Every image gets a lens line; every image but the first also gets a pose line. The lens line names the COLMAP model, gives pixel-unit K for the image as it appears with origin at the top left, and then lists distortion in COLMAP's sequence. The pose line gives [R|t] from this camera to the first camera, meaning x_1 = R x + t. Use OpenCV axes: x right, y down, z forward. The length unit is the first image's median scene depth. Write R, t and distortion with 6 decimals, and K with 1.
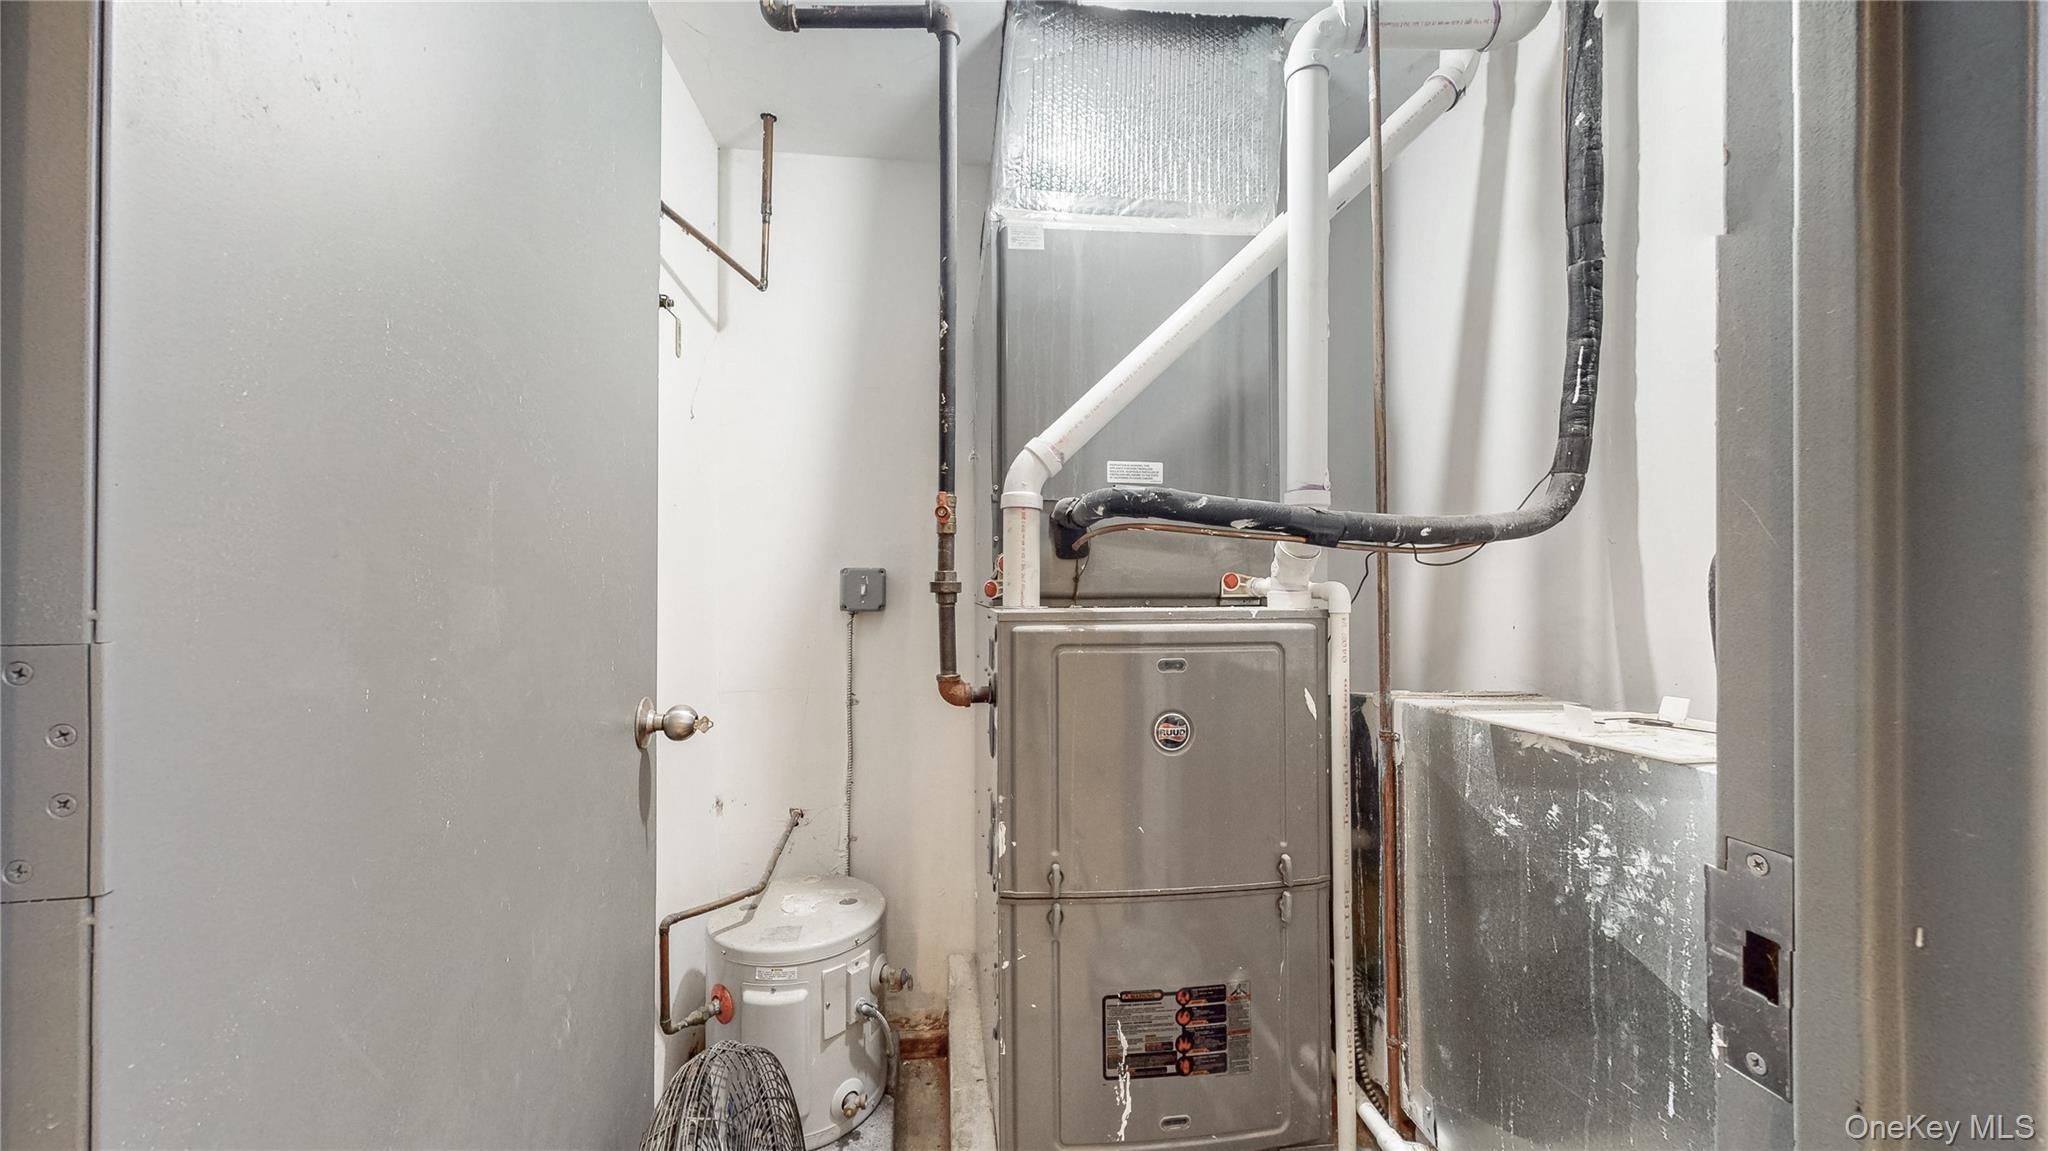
lens RADIAL K [[746.6, 0, 1019.7], [0, 746.6, 576.6], [0, 0, 1]] dist [-0.004983, -0.000301]
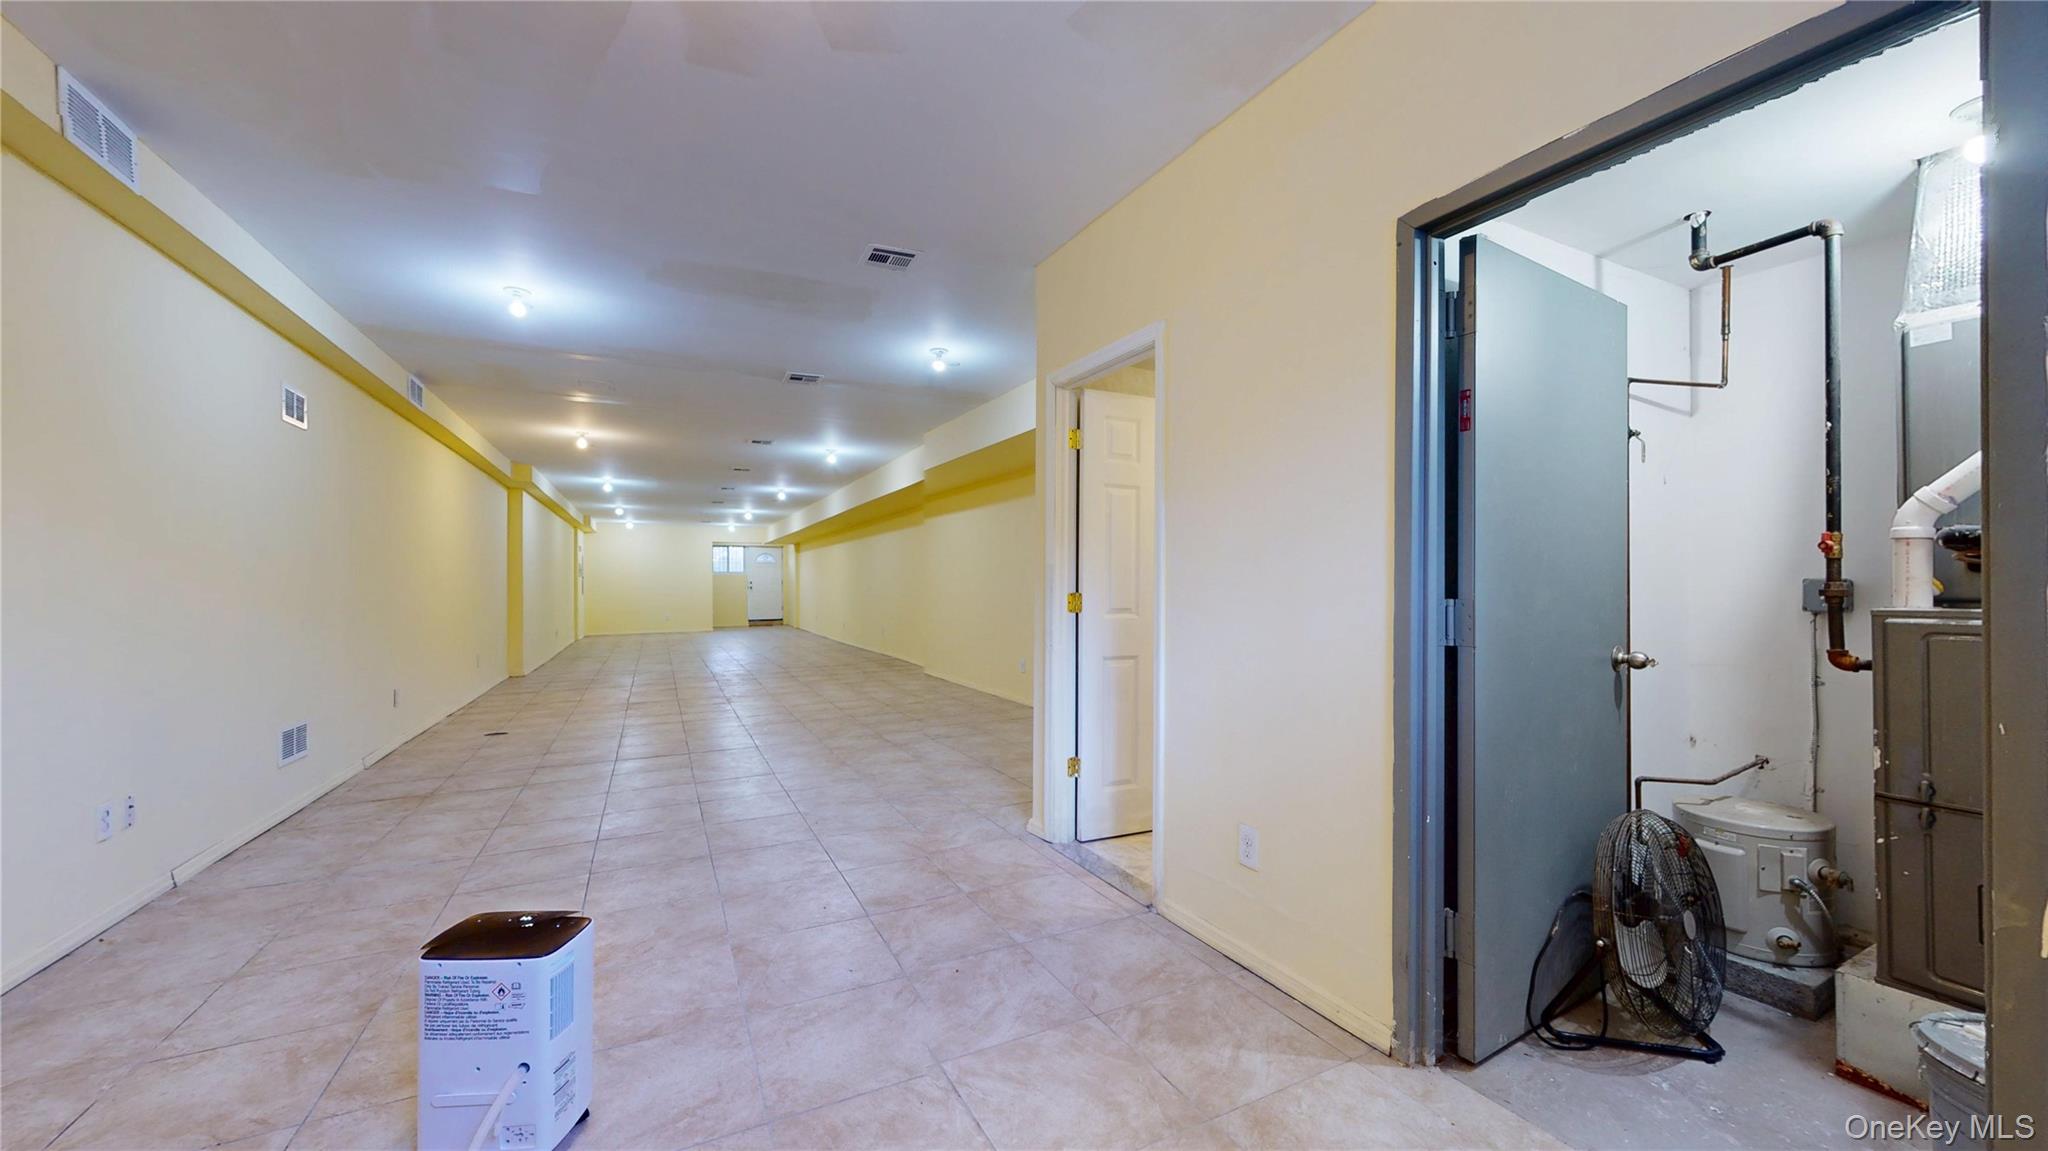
lens RADIAL K [[746.6, 0, 1023.9], [0, 746.6, 580.5], [0, 0, 1]] dist [-0.004983, -0.000301]
pose [[0.351257, -0.011231, -0.936212, 0.734021], [0.005672, 0.999935, -0.009868, -0.005457], [0.936262, -0.001844, 0.351298, -1.086376]]
